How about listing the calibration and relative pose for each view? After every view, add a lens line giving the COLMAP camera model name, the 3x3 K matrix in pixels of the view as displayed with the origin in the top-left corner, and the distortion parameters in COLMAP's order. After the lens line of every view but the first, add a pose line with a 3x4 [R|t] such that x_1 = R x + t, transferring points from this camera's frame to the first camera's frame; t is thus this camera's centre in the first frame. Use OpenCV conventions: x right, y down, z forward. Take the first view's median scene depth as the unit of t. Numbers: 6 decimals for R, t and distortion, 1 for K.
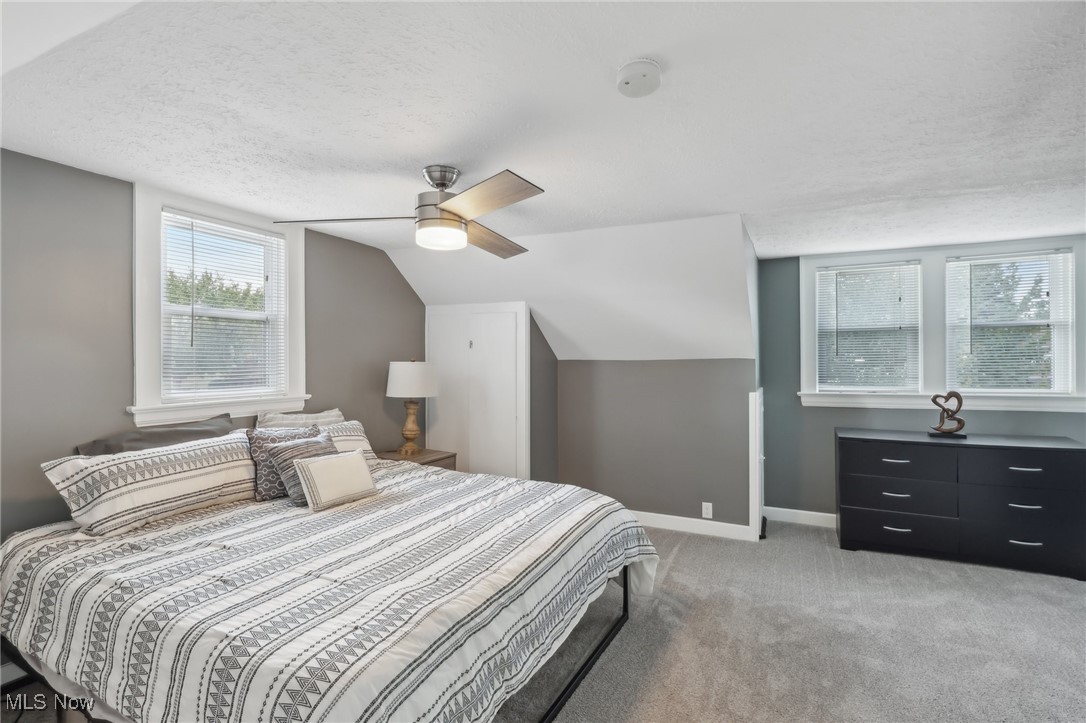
lens RADIAL K [[524.1, 0, 531.7], [0, 524.1, 360.1], [0, 0, 1]] dist [0.000543, -0.000041]
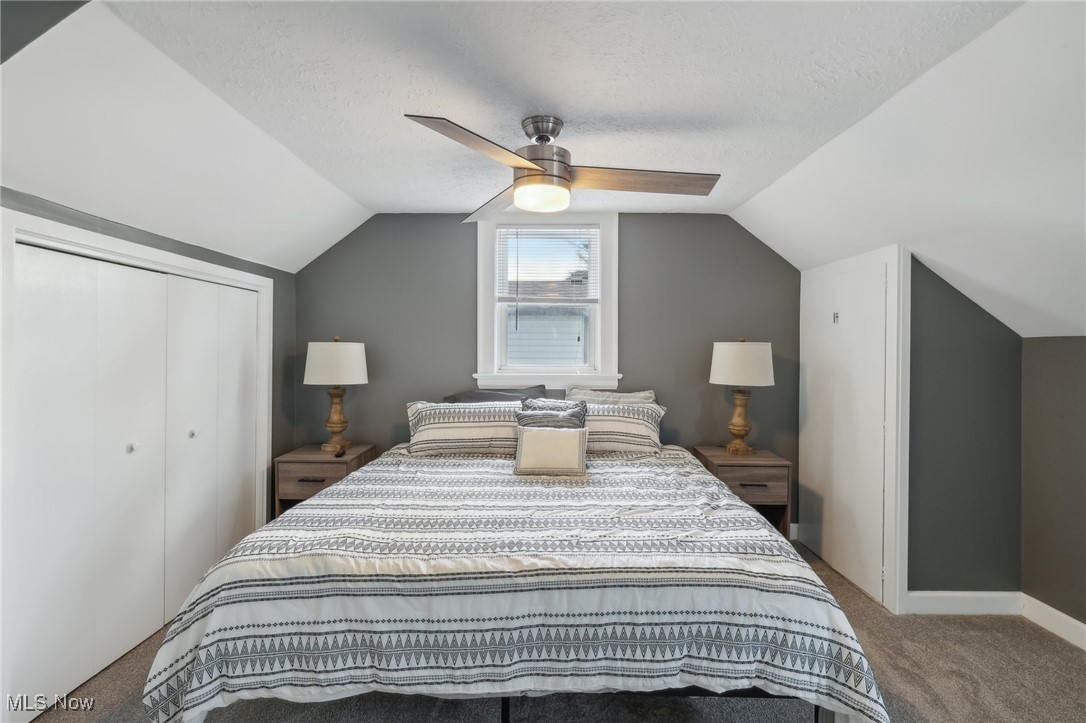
lens RADIAL K [[524.1, 0, 538.7], [0, 524.1, 359.7], [0, 0, 1]] dist [0.000543, -0.000041]
pose [[0.435444, 0.015082, -0.900089, 0.598772], [-0.003791, 0.999882, 0.014920, 0.030216], [0.900208, -0.003085, 0.435450, 0.560869]]
